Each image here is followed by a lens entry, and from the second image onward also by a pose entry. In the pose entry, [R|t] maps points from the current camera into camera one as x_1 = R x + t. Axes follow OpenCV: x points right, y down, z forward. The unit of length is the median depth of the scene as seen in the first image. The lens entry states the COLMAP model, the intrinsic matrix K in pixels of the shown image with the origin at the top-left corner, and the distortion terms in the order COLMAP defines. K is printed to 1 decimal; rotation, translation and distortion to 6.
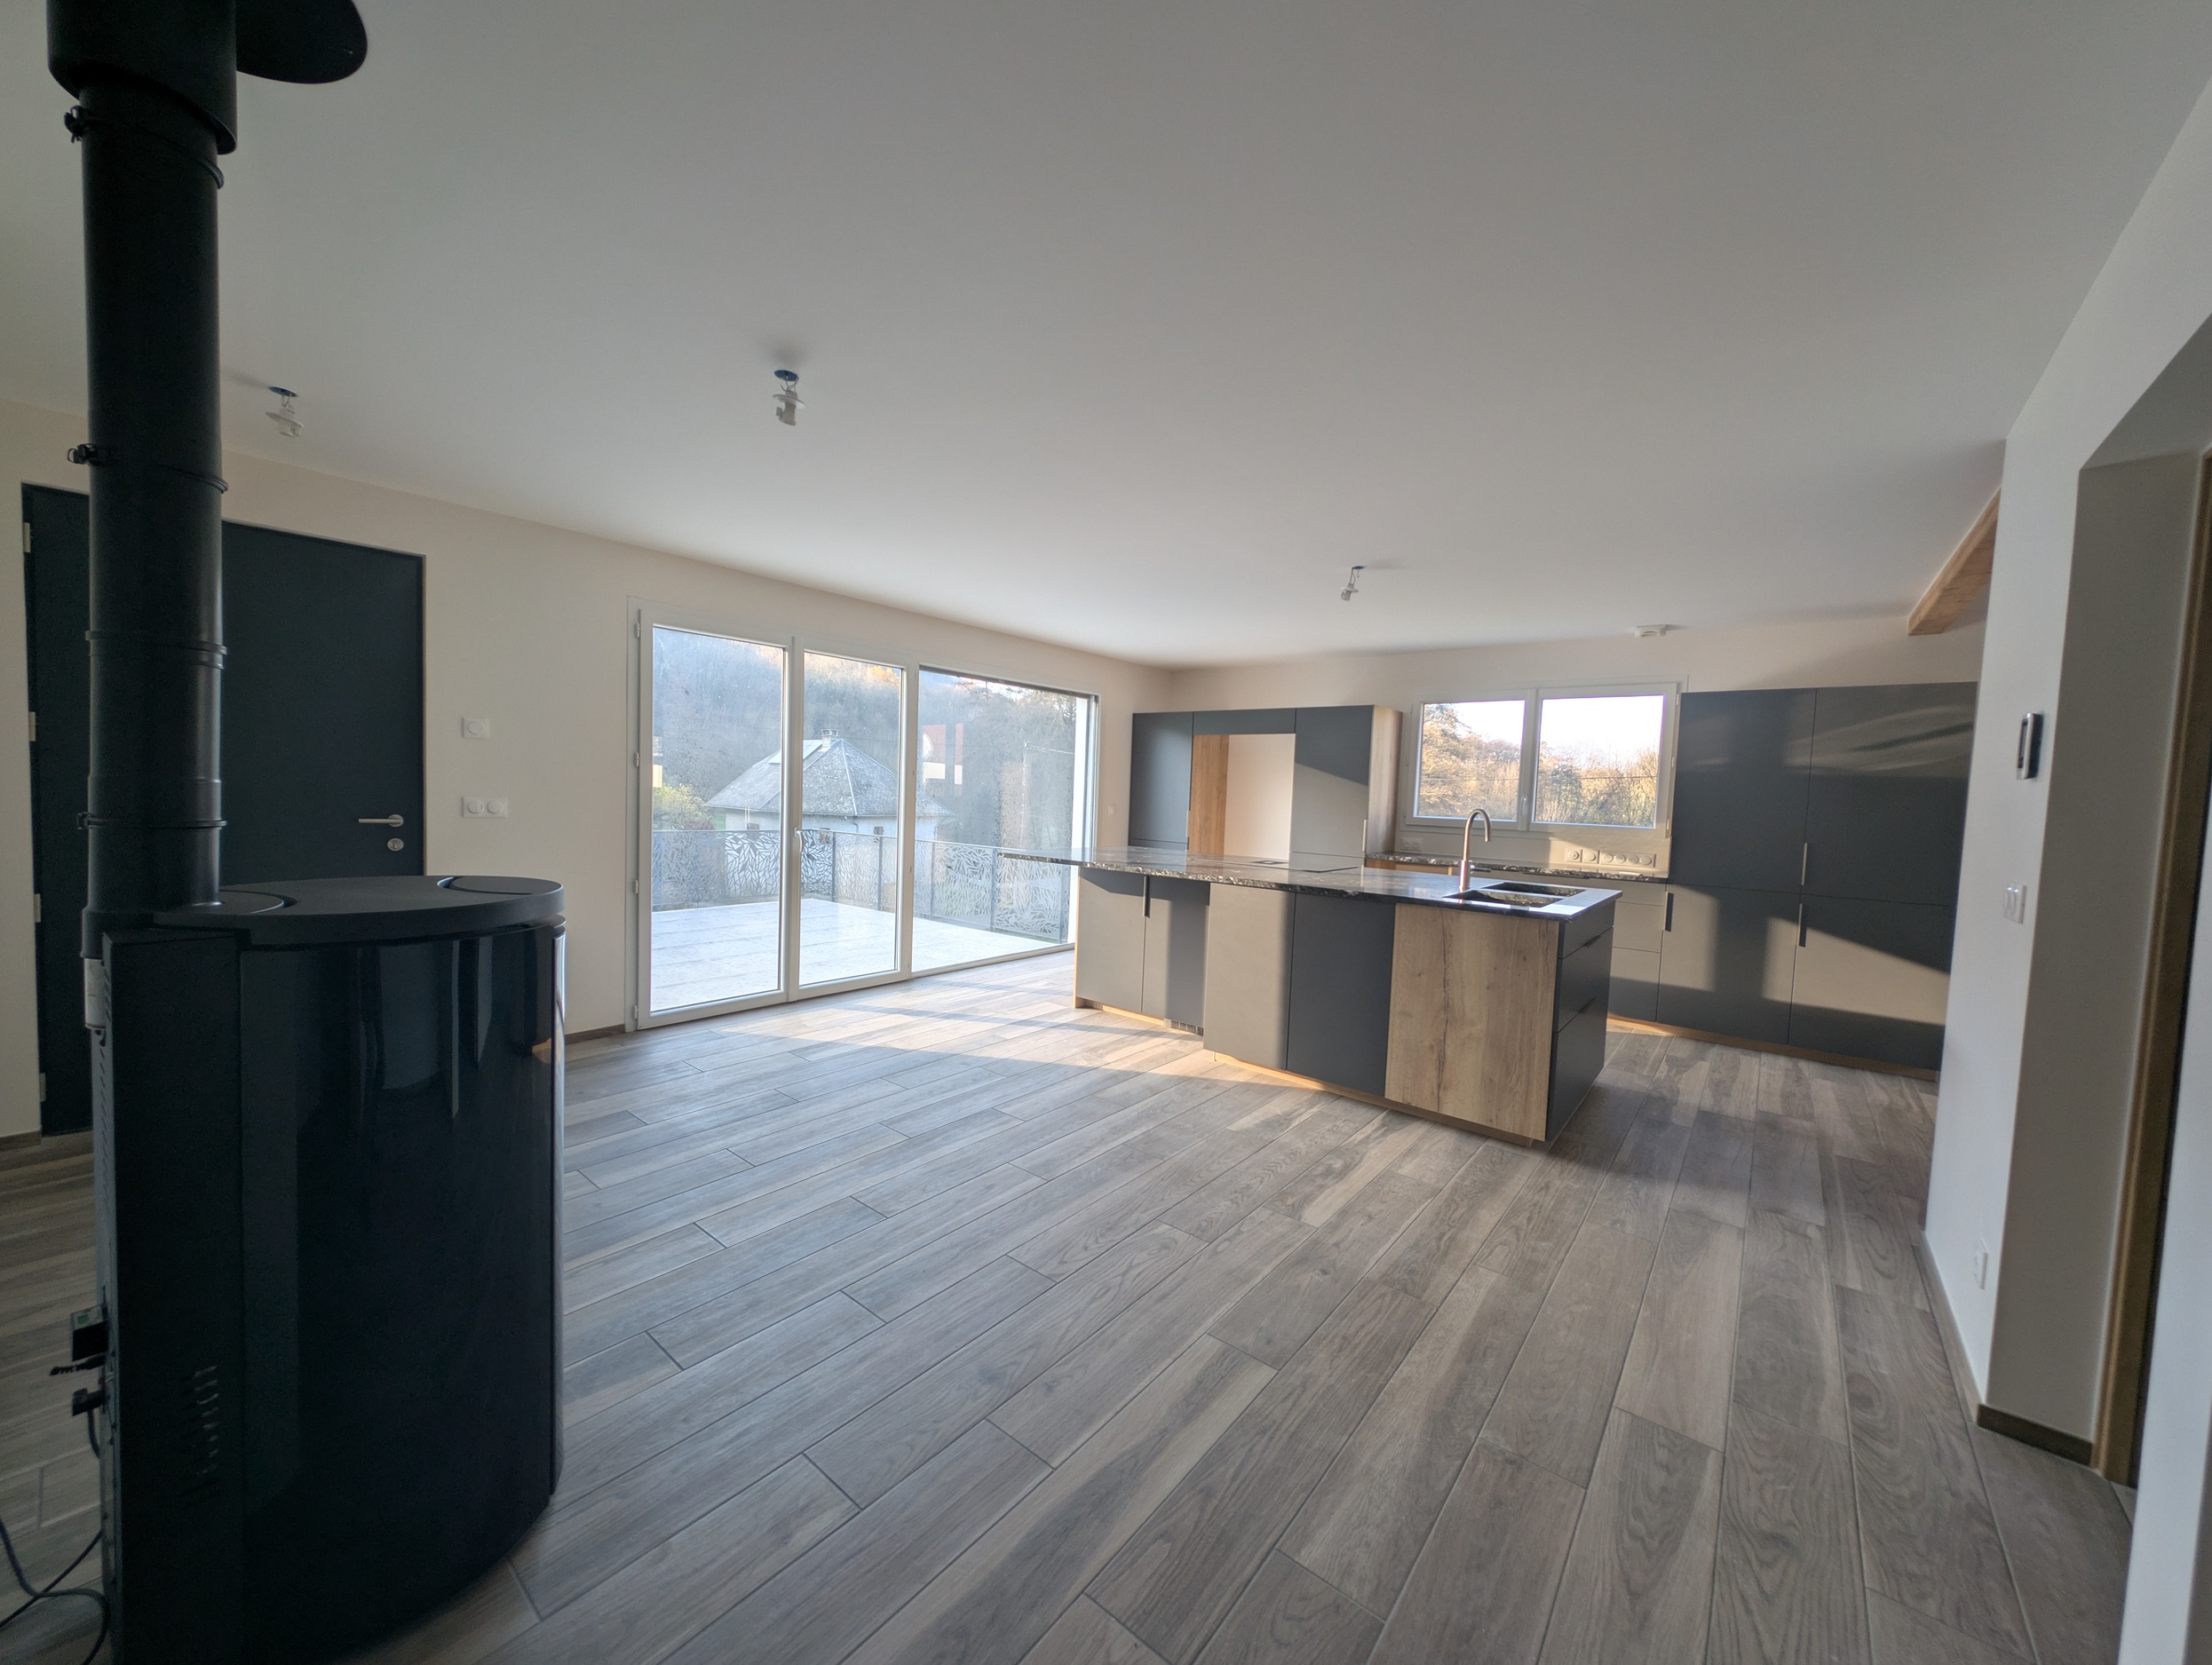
lens RADIAL K [[833.4, 0, 1102.0], [0, 833.4, 835.4], [0, 0, 1]] dist [-0.000143, 0.002584]
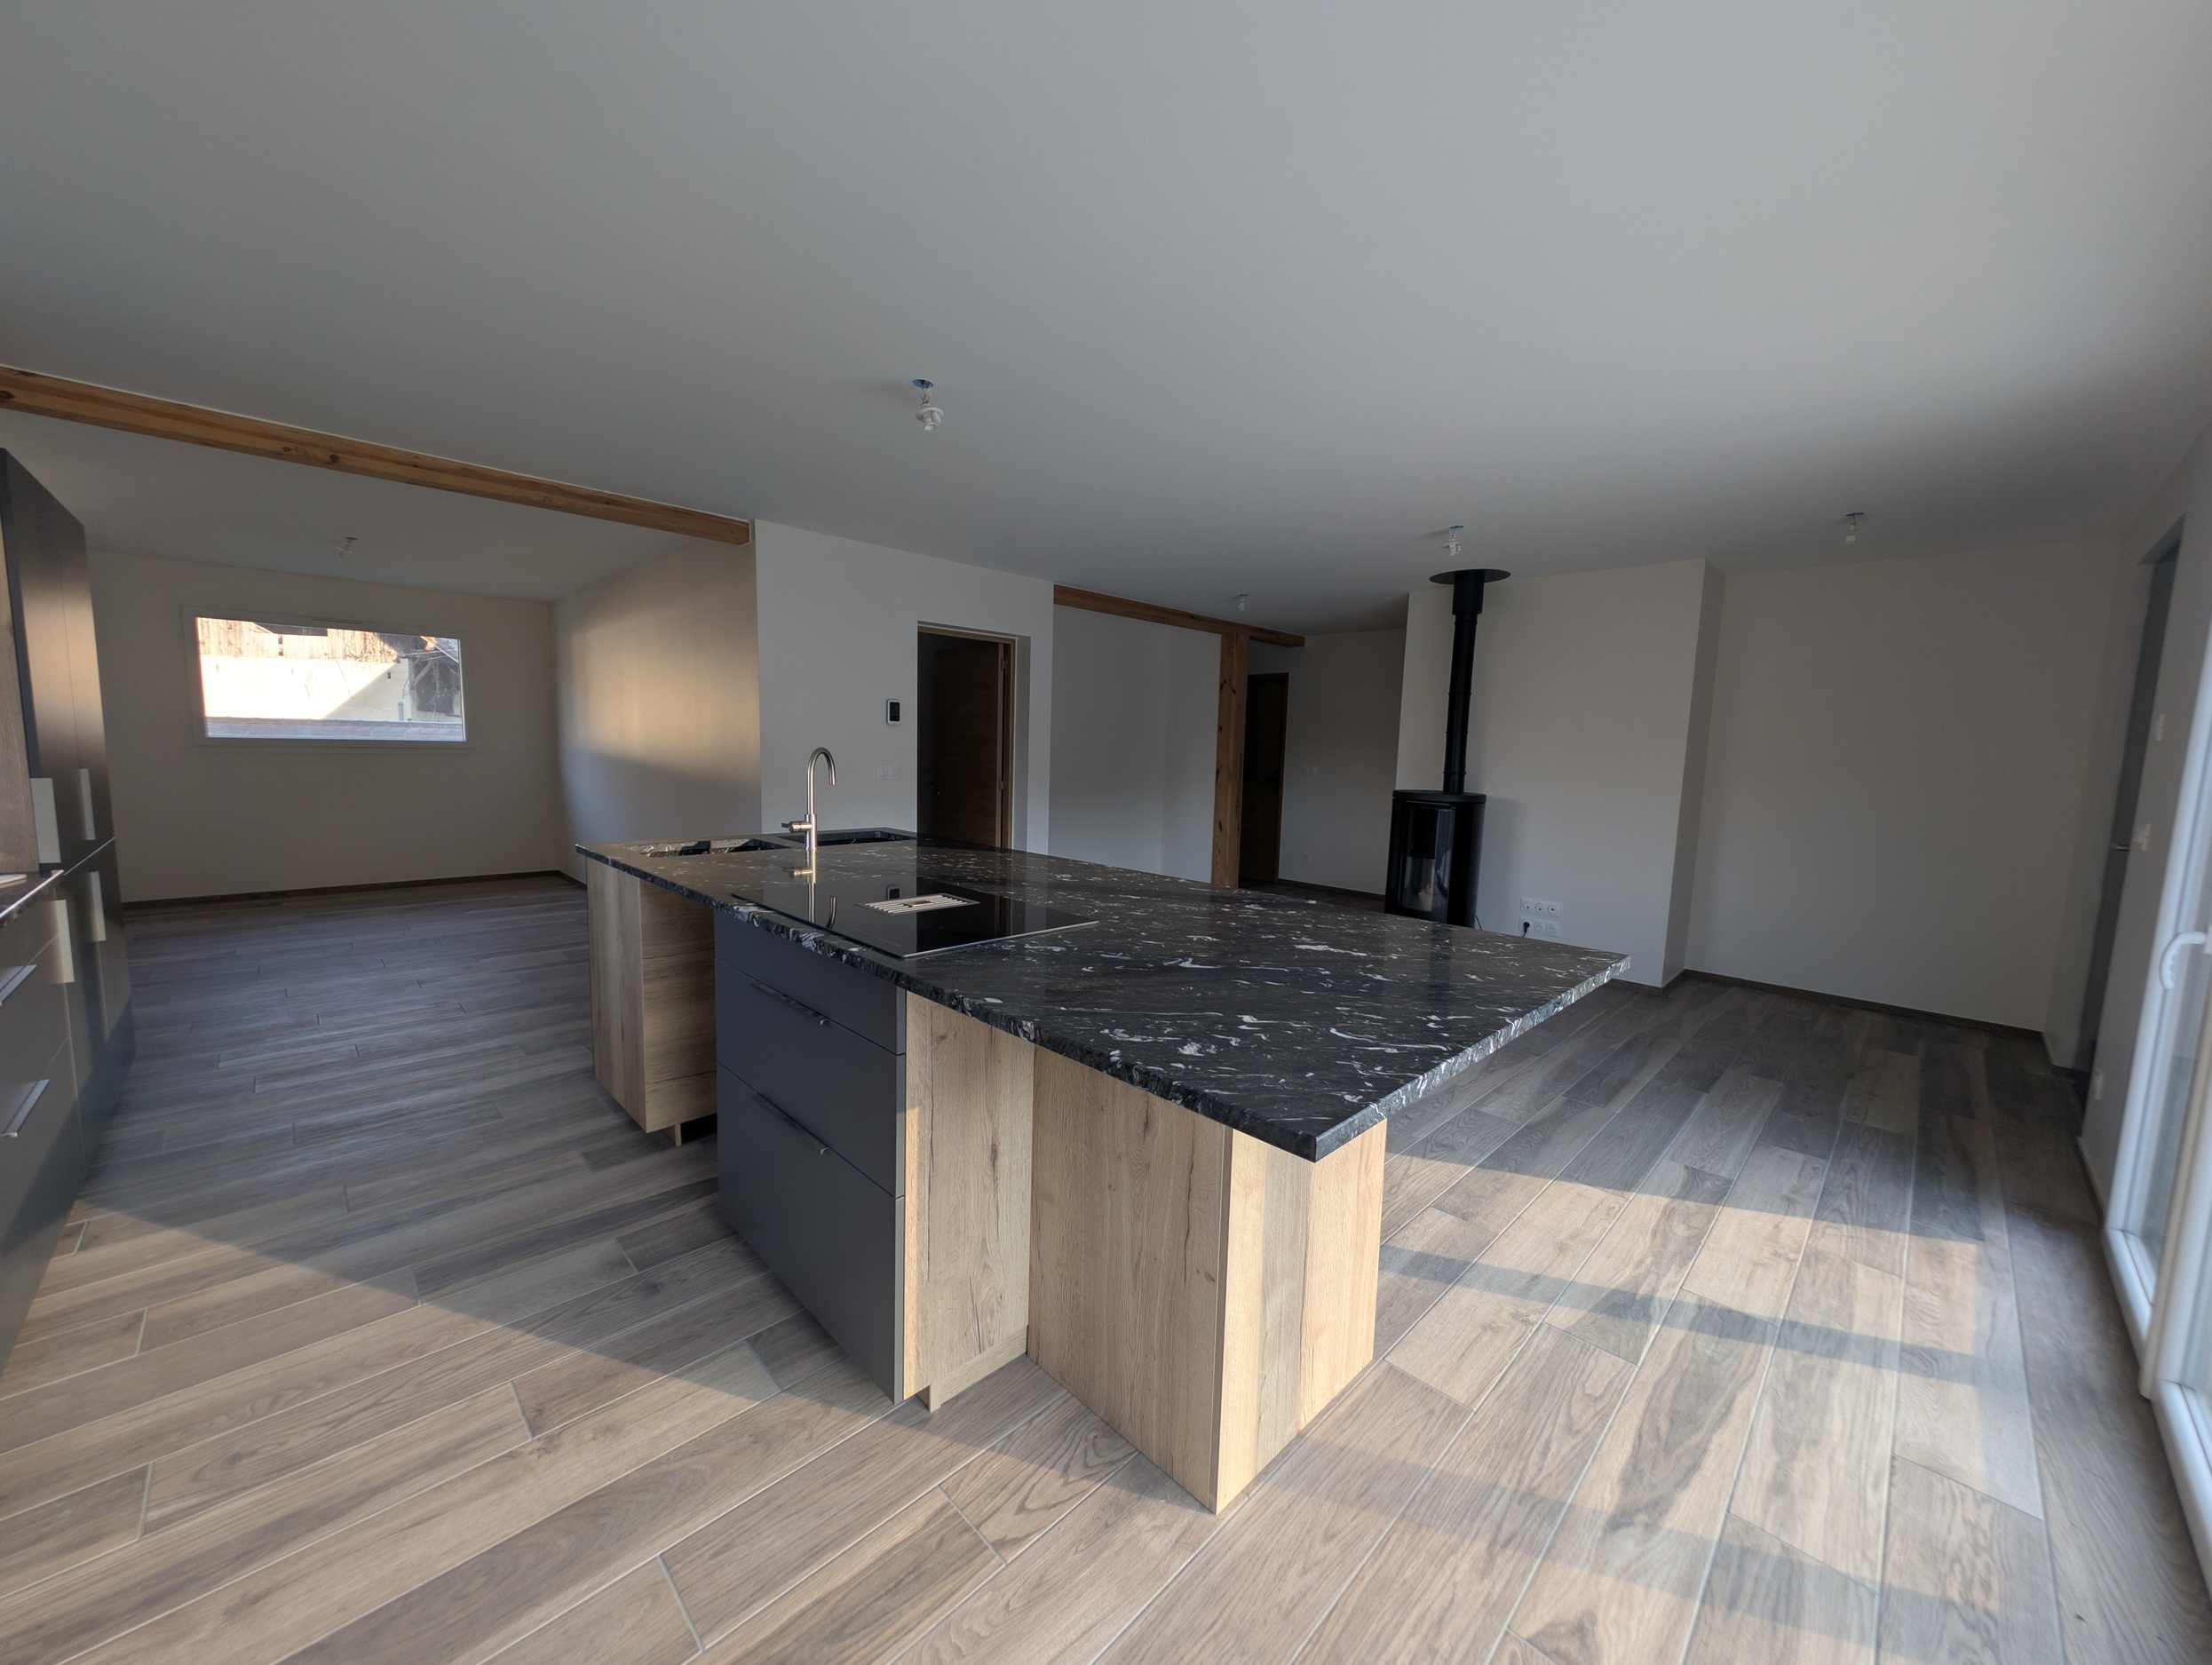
lens RADIAL K [[833.4, 0, 1102.0], [0, 833.4, 835.4], [0, 0, 1]] dist [-0.000143, 0.002584]
pose [[-0.993331, -0.071532, 0.090426, 0.115777], [-0.055934, 0.984778, 0.164570, -0.127791], [-0.100822, 0.158415, -0.982212, 2.316330]]
